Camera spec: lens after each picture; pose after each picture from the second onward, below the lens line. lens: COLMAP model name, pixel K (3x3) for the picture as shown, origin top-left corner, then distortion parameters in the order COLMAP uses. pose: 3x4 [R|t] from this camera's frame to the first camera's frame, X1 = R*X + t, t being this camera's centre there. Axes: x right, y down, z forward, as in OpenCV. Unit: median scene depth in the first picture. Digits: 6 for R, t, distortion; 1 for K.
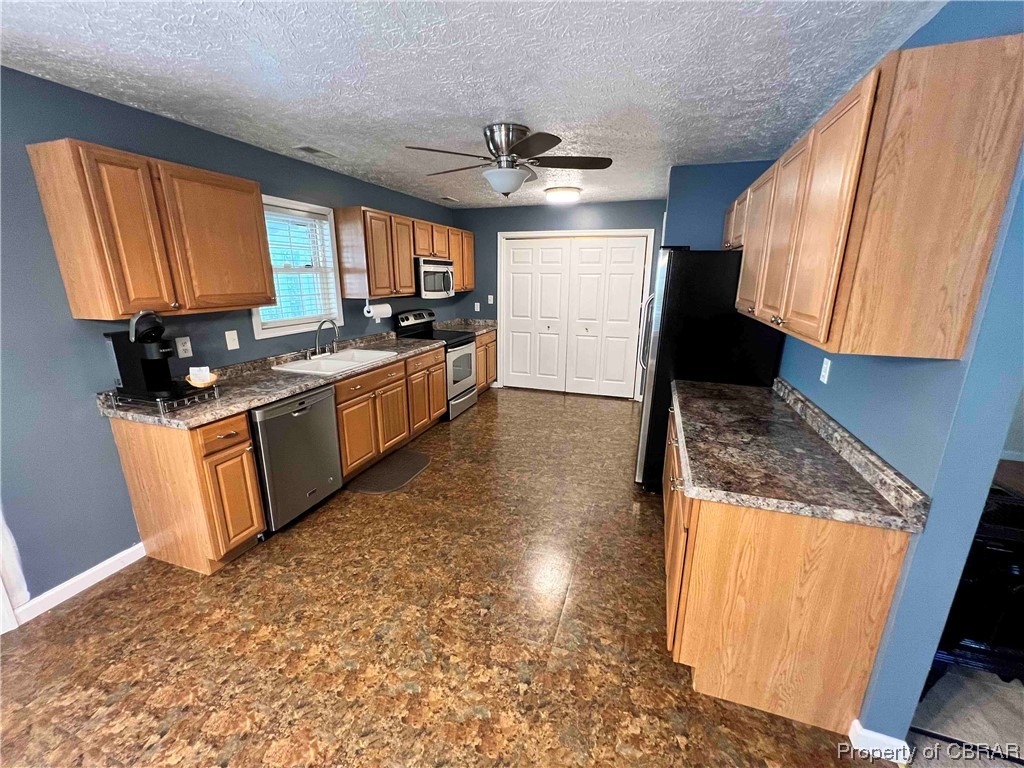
lens RADIAL K [[413.9, 0, 511.7], [0, 413.9, 383.5], [0, 0, 1]] dist [-0.001073, 0.000458]
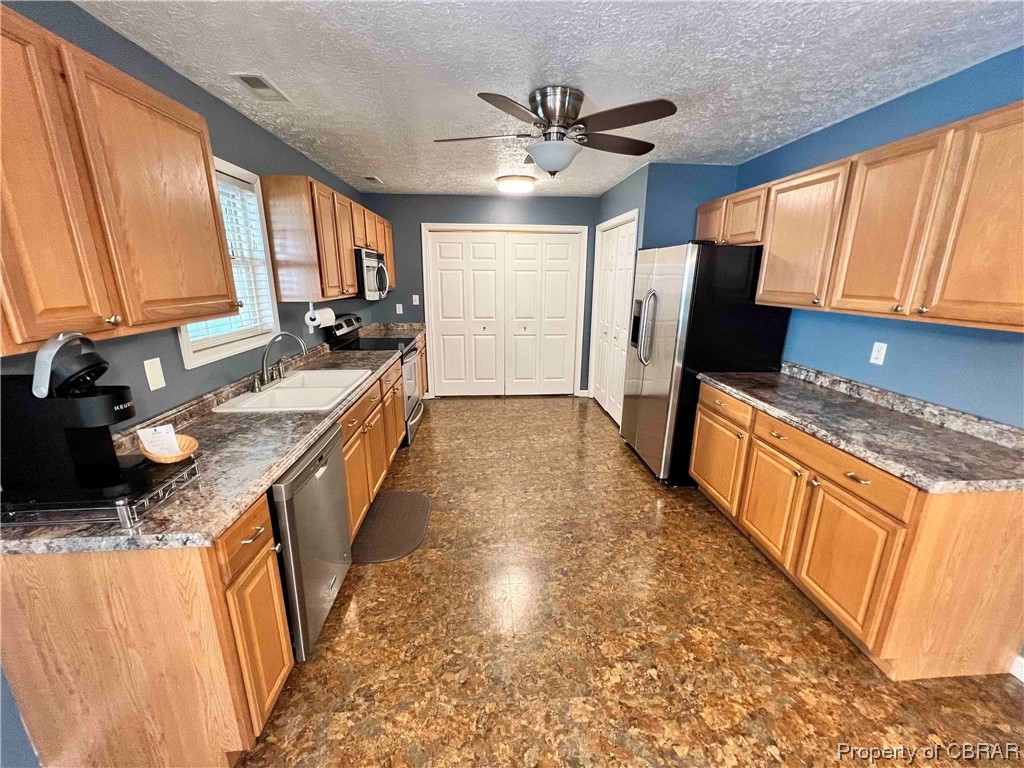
lens RADIAL K [[412.0, 0, 512.8], [0, 412.0, 383.6], [0, 0, 1]] dist [0.000163, -0.000111]
pose [[0.921810, -0.100677, 0.374340, -0.398378], [0.099619, 0.994777, 0.022229, -0.049612], [-0.374623, 0.016801, 0.927025, 0.227669]]
